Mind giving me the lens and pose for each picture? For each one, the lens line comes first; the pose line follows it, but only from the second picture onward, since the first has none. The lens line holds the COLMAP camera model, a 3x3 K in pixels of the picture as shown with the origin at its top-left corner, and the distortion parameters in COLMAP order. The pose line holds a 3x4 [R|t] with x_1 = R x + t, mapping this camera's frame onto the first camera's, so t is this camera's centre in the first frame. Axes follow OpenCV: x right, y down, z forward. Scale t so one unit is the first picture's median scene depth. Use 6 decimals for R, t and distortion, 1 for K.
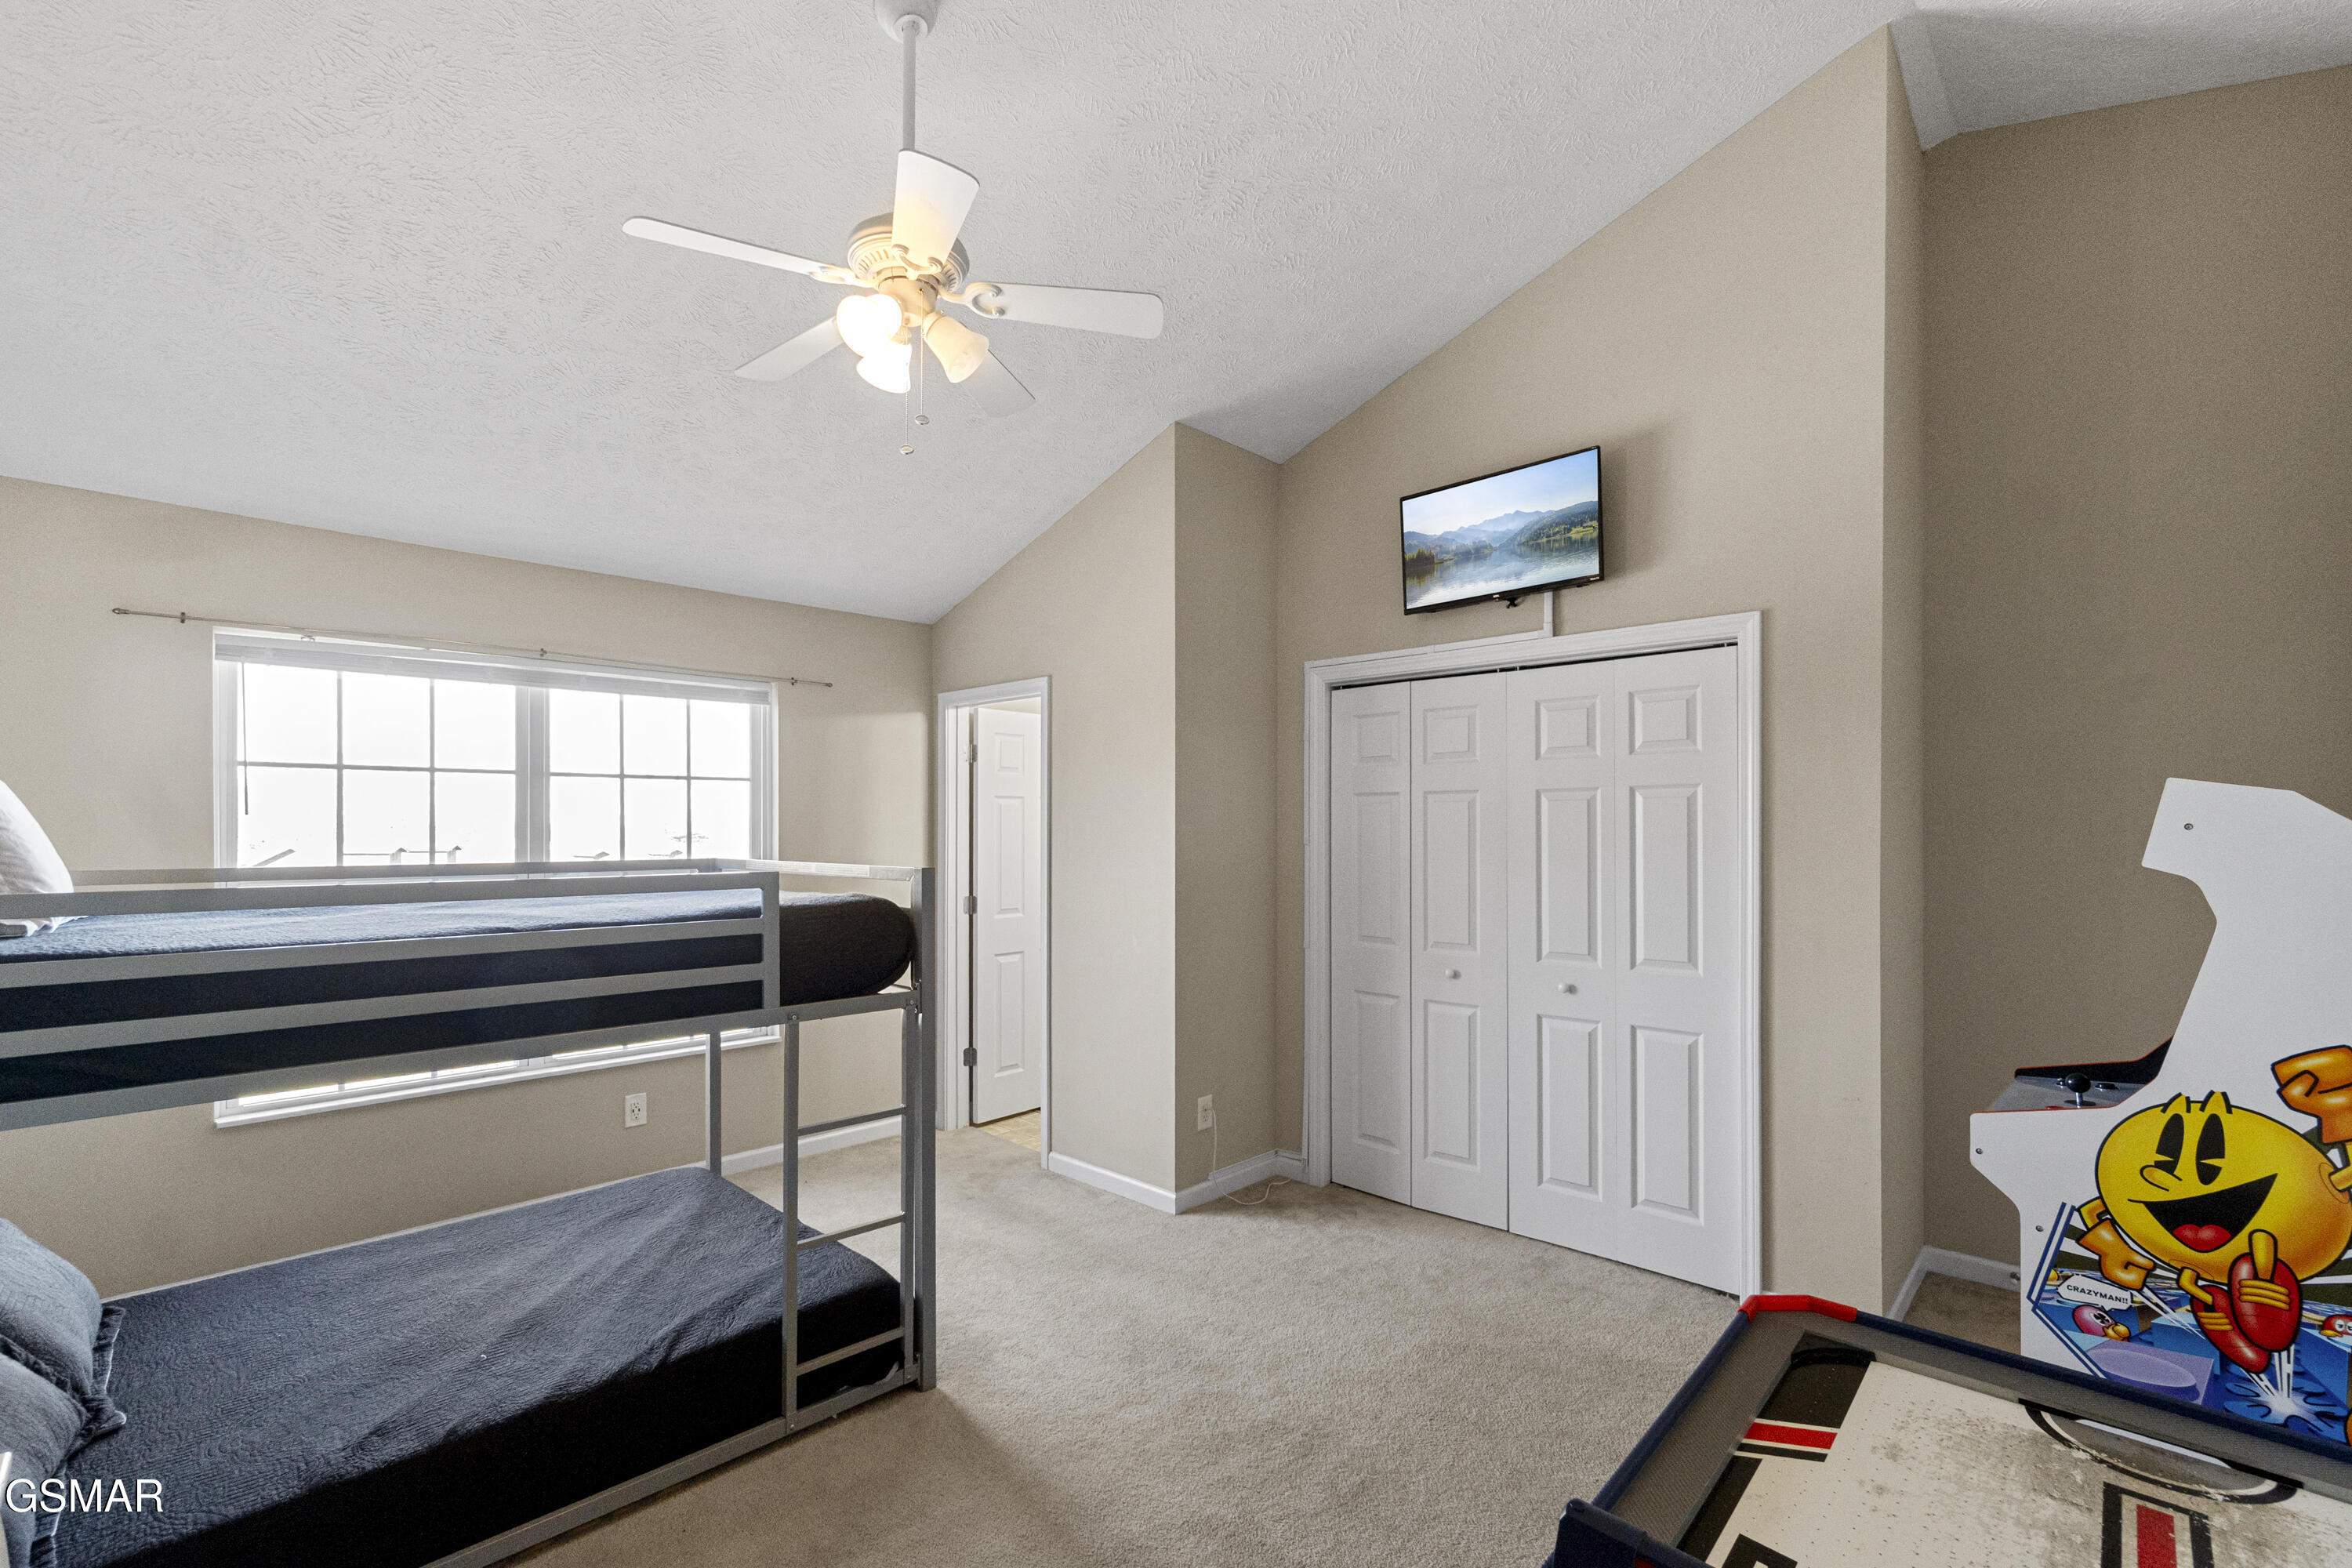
lens RADIAL K [[1025.6, 0, 1171.5], [0, 1025.6, 804.8], [0, 0, 1]] dist [-0.000249, 0.000088]
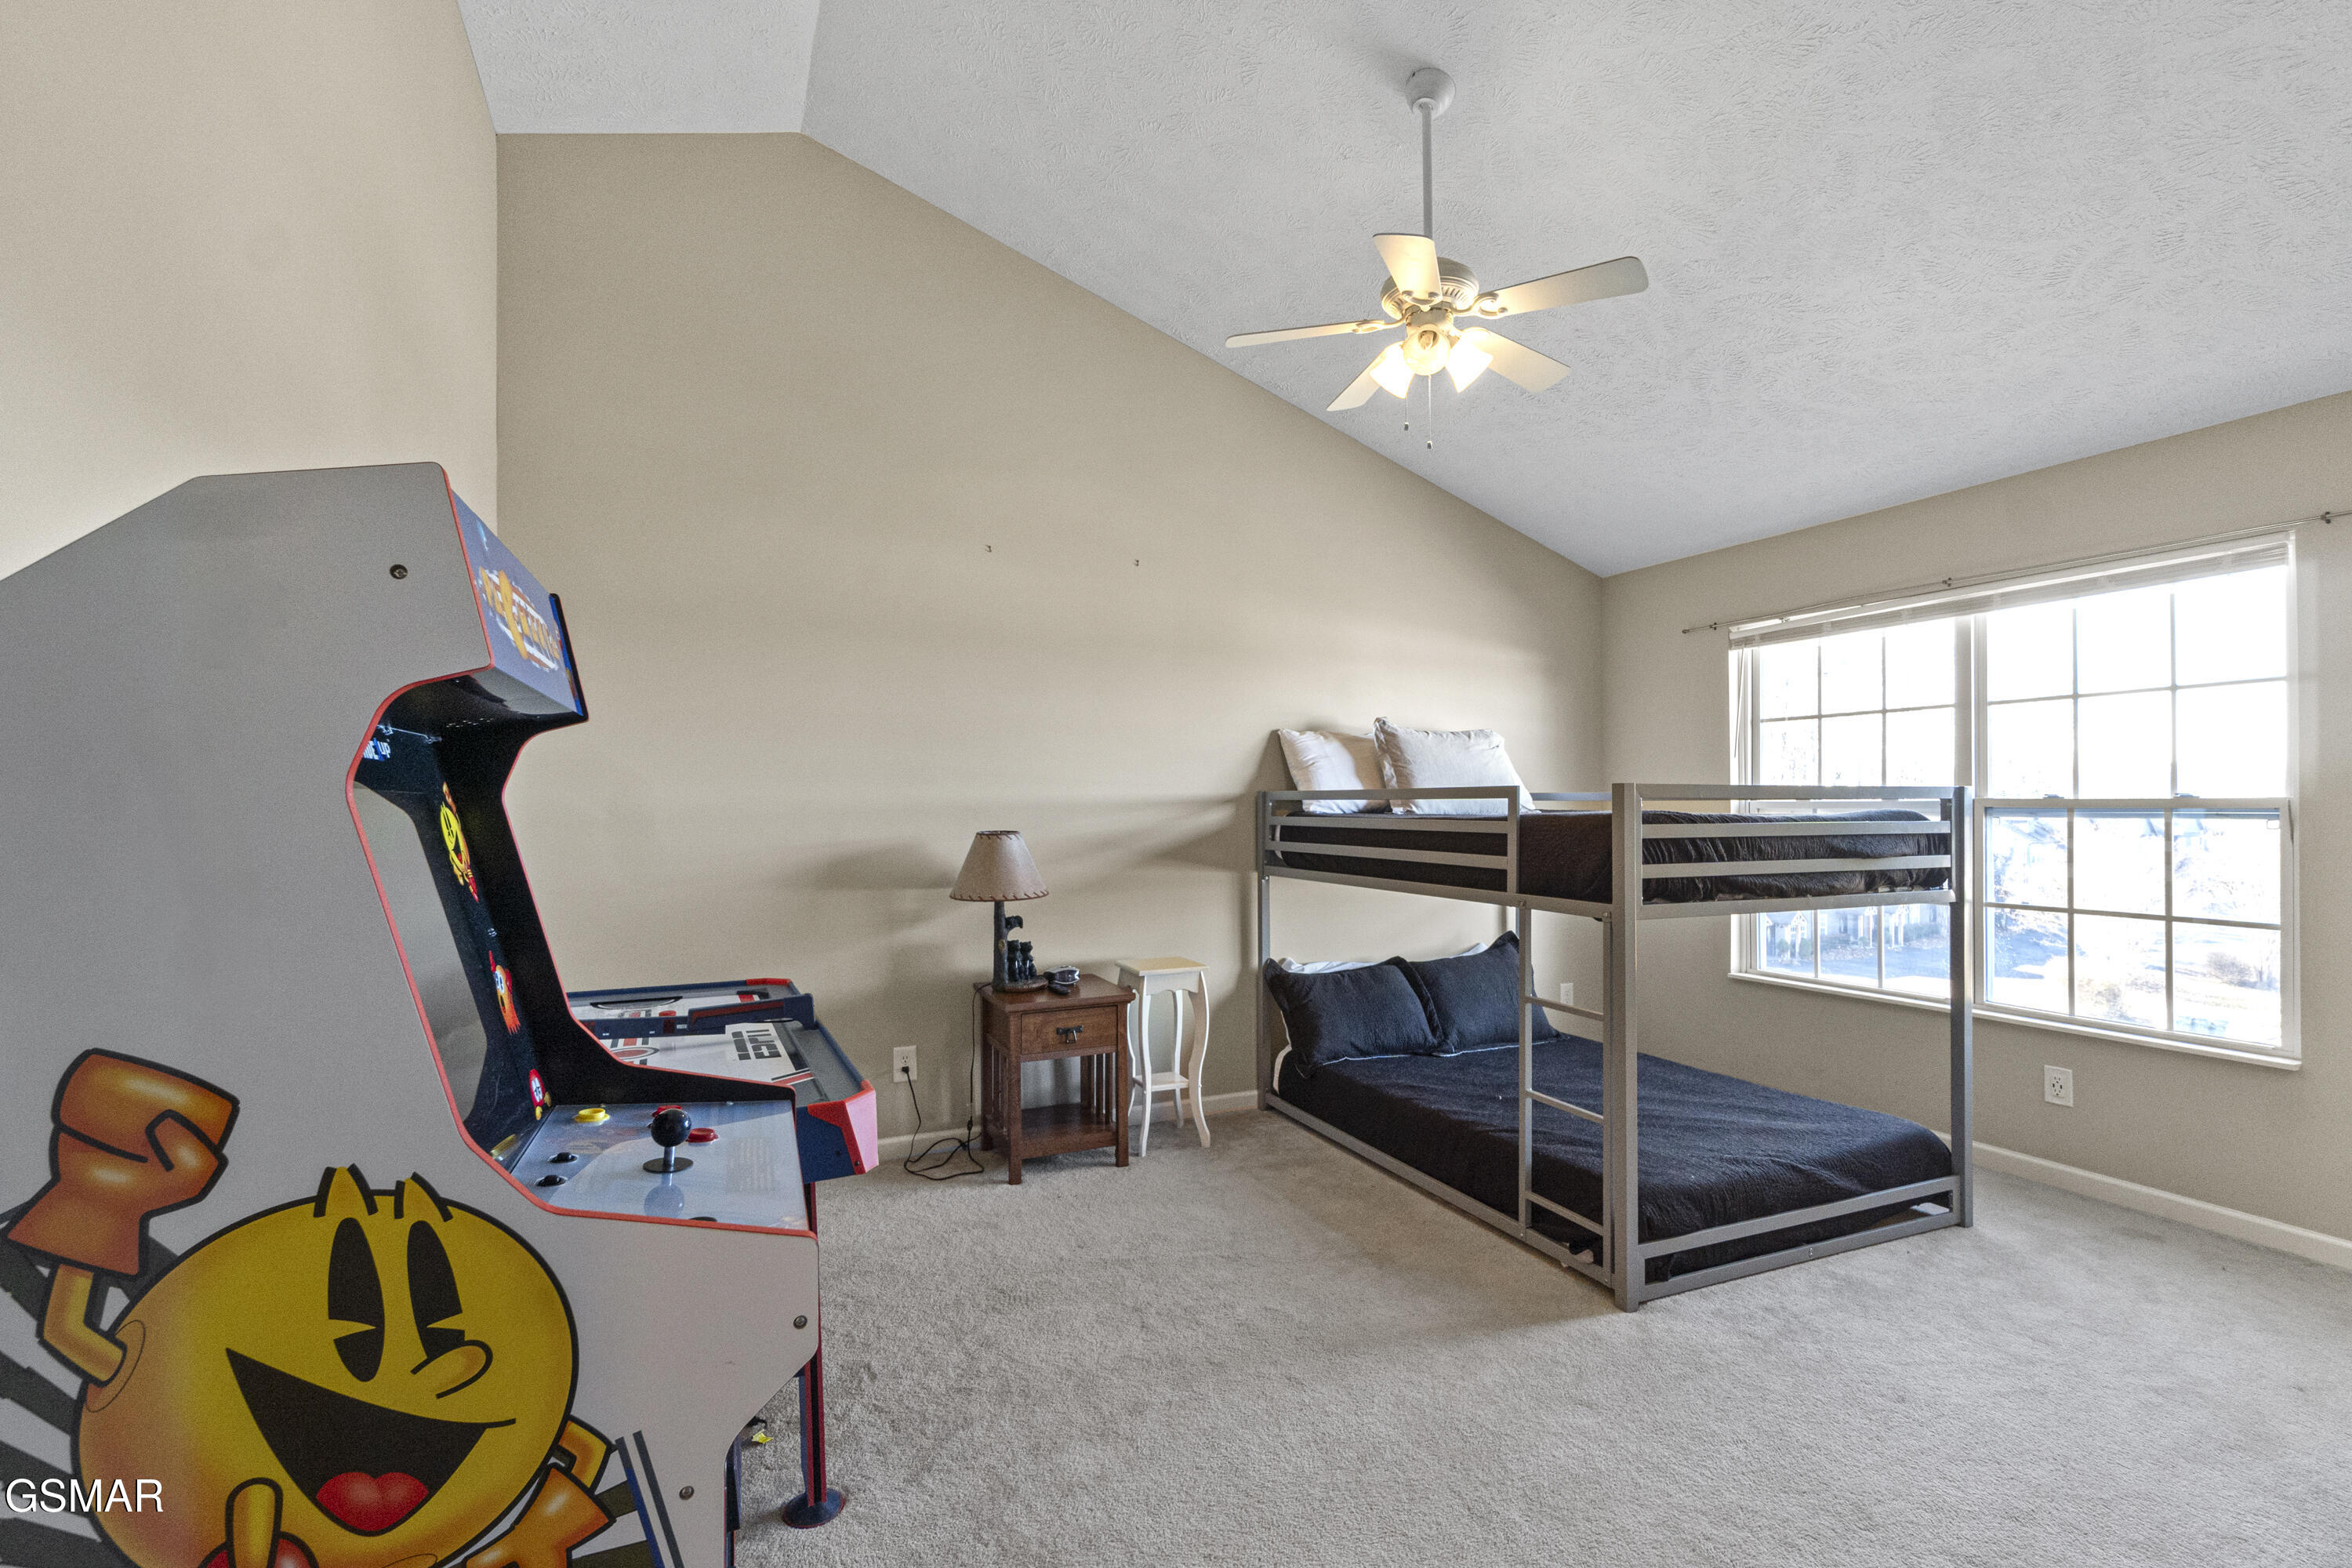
lens RADIAL K [[1083.1, 0, 1176.0], [0, 1083.1, 784.0], [0, 0, 1]] dist [0.002550, 0.000232]
pose [[-0.365001, -0.017454, -0.930844, 0.934108], [0.023424, 0.999336, -0.027923, 0.085141], [0.930713, -0.031995, -0.364349, 1.029459]]
